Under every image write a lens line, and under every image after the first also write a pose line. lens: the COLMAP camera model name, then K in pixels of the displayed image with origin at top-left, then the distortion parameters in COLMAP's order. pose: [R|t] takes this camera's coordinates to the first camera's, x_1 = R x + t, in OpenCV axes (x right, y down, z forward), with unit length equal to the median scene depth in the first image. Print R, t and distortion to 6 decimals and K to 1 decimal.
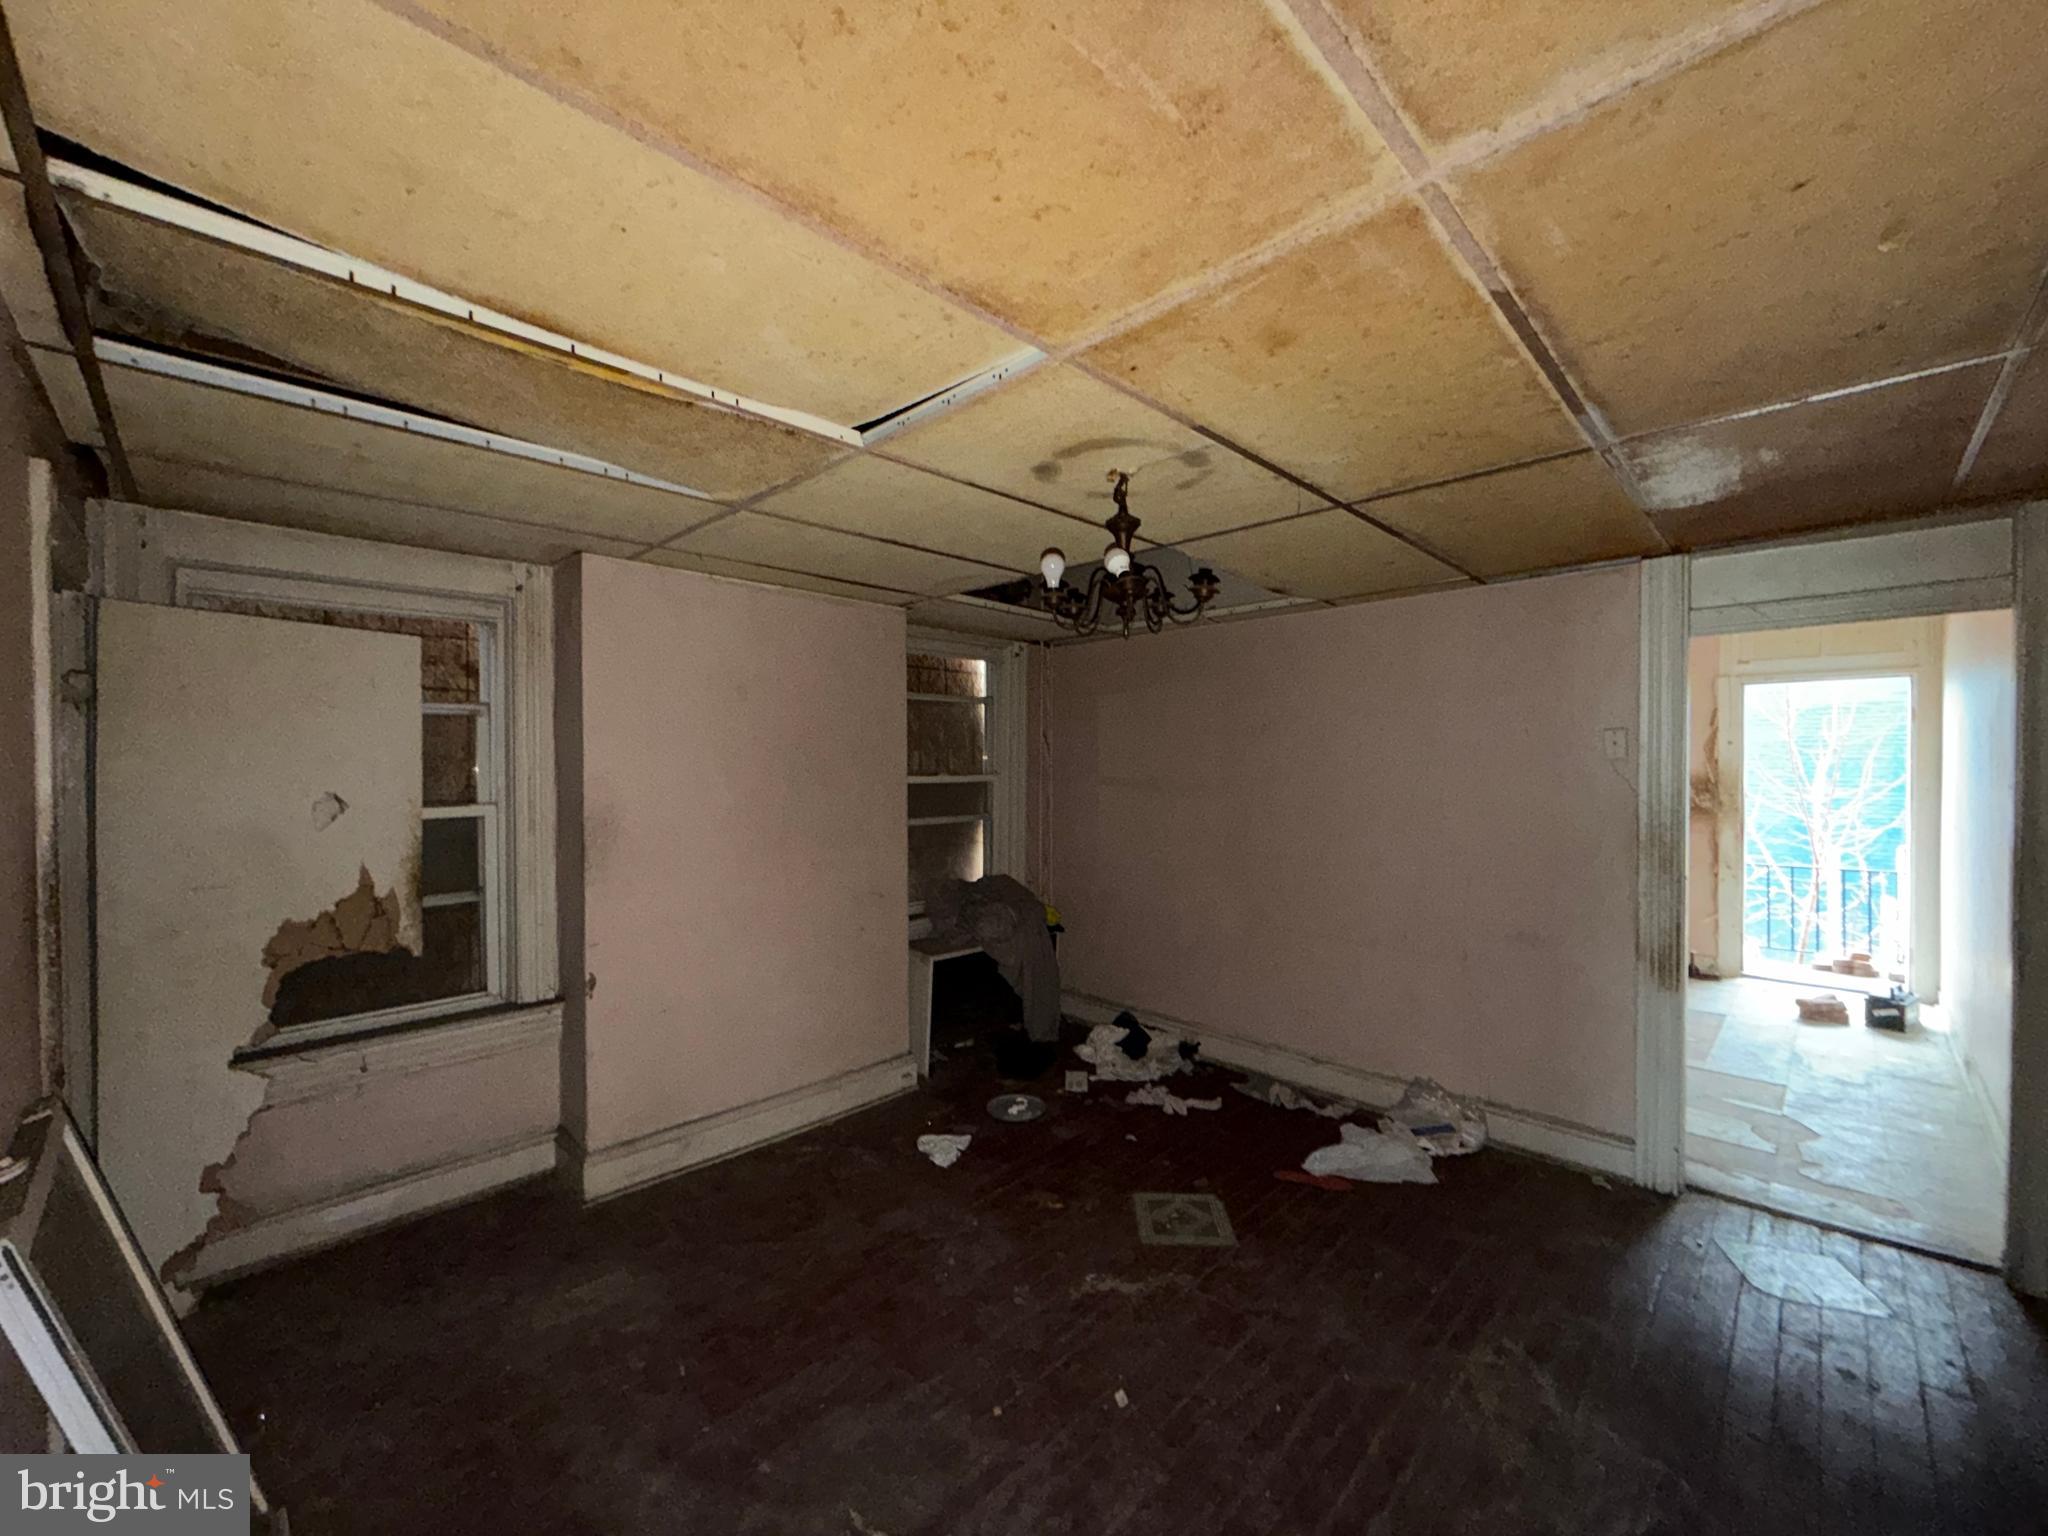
lens RADIAL K [[812.2, 0, 1025.8], [0, 812.2, 767.7], [0, 0, 1]] dist [0.000172, 0.000253]
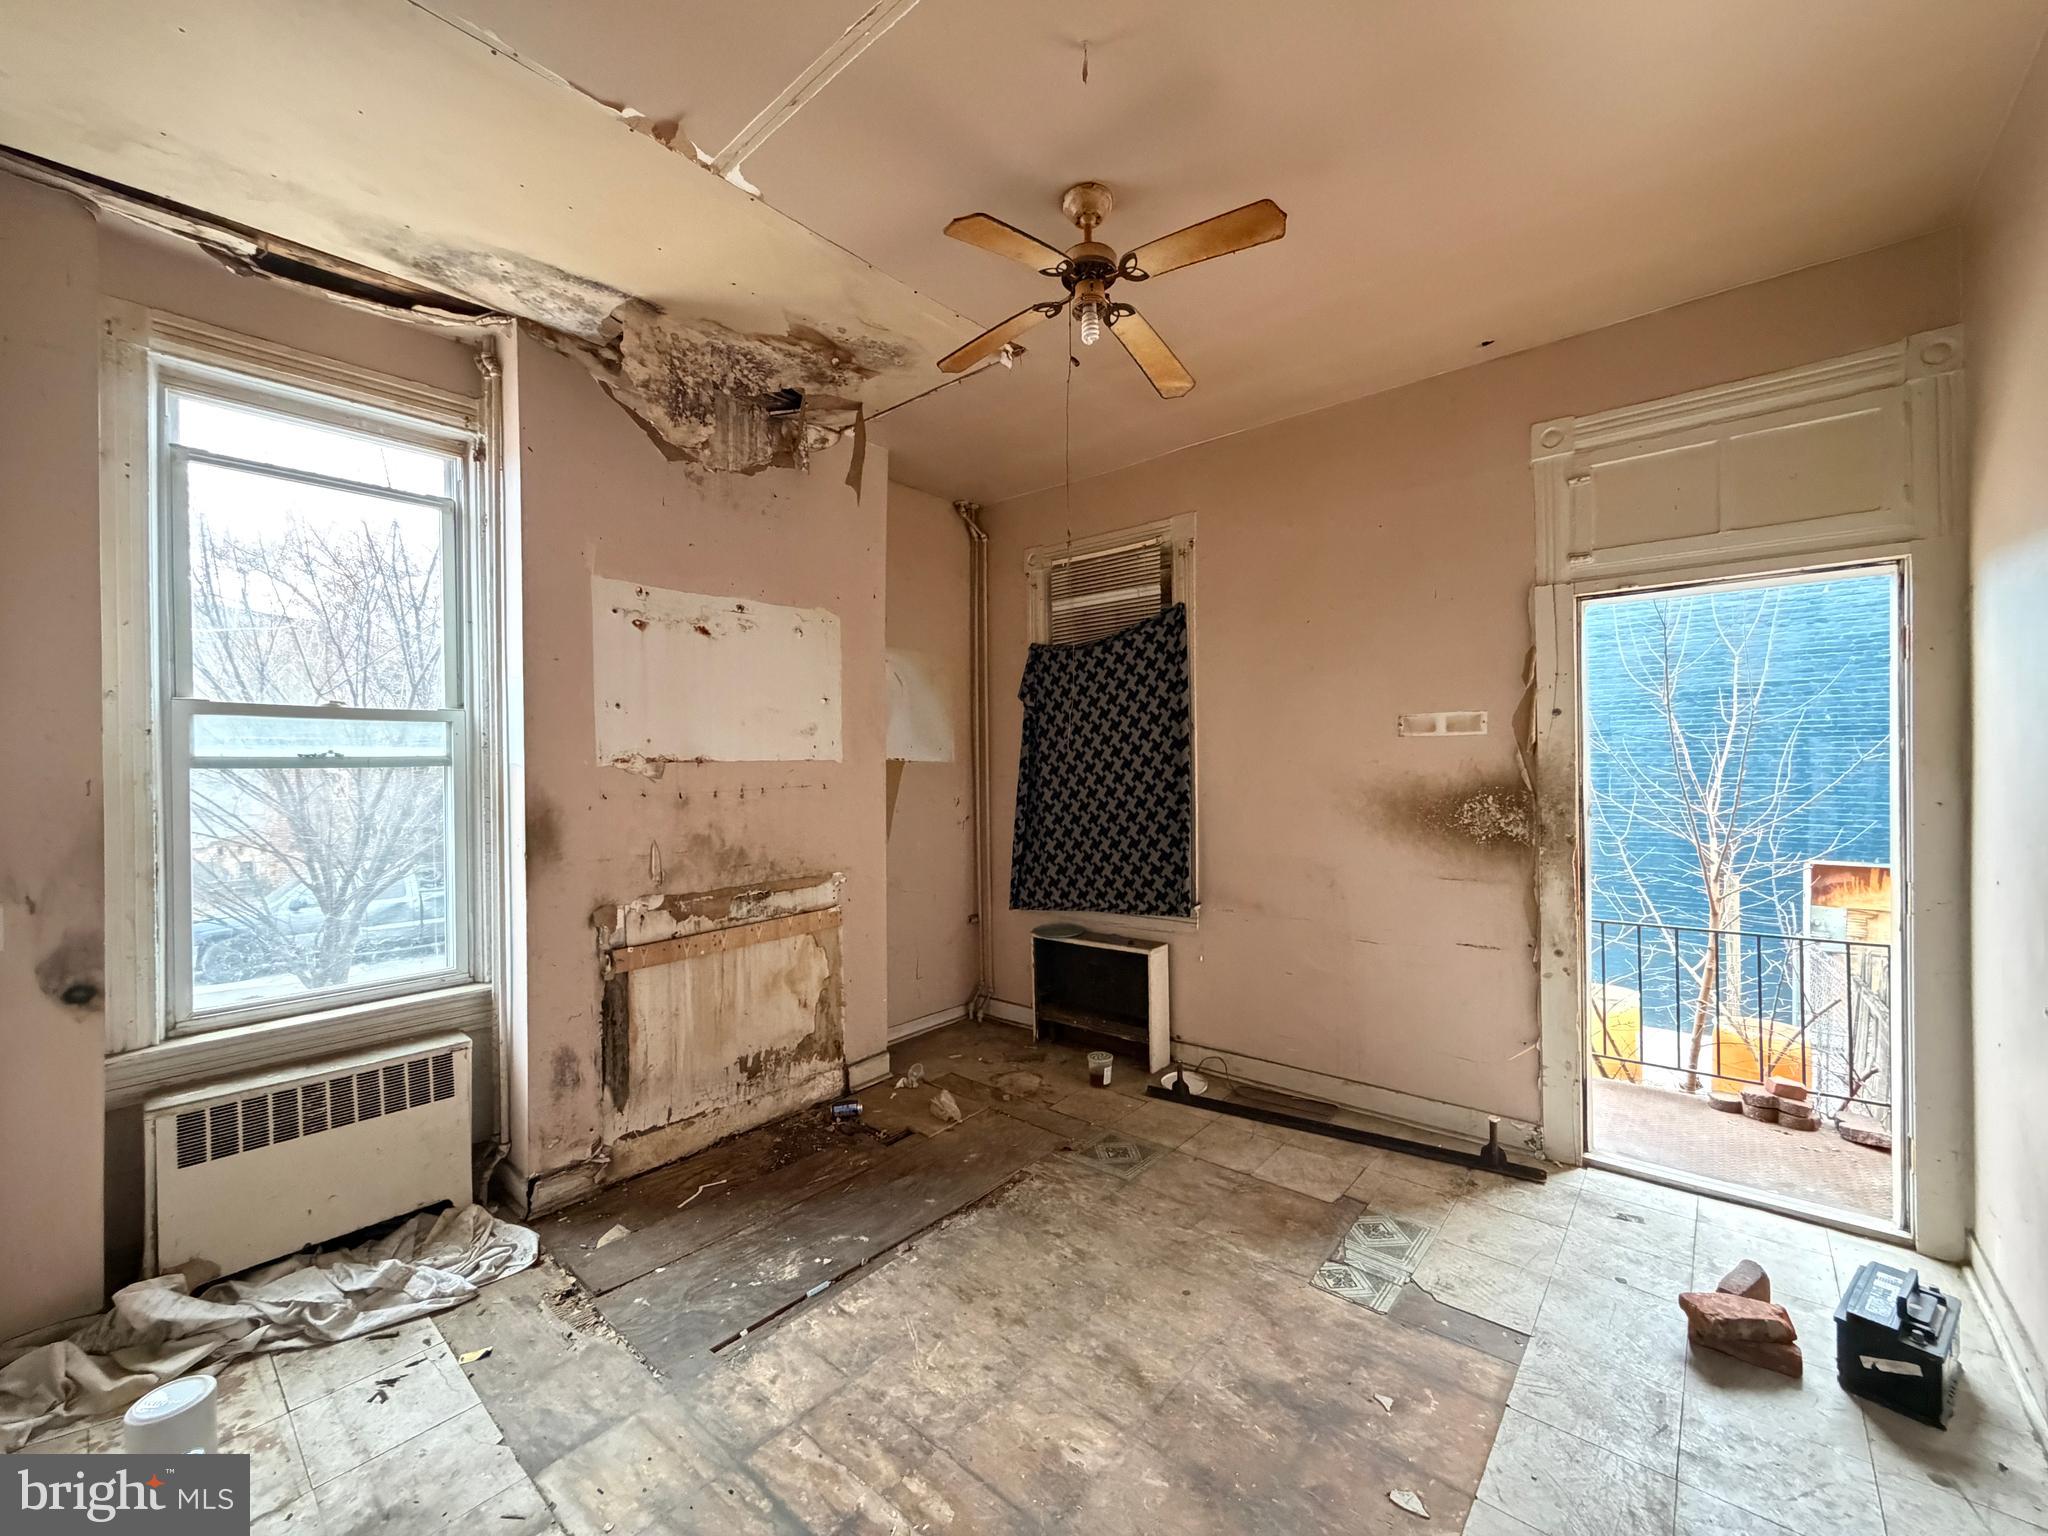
lens RADIAL K [[812.2, 0, 1022.9], [0, 812.2, 766.5], [0, 0, 1]] dist [0.000172, 0.000253]
pose [[0.997310, -0.005379, 0.073104, 0.483188], [0.006116, 0.999933, -0.009850, 0.007016], [-0.073046, 0.010270, 0.997276, 0.502674]]
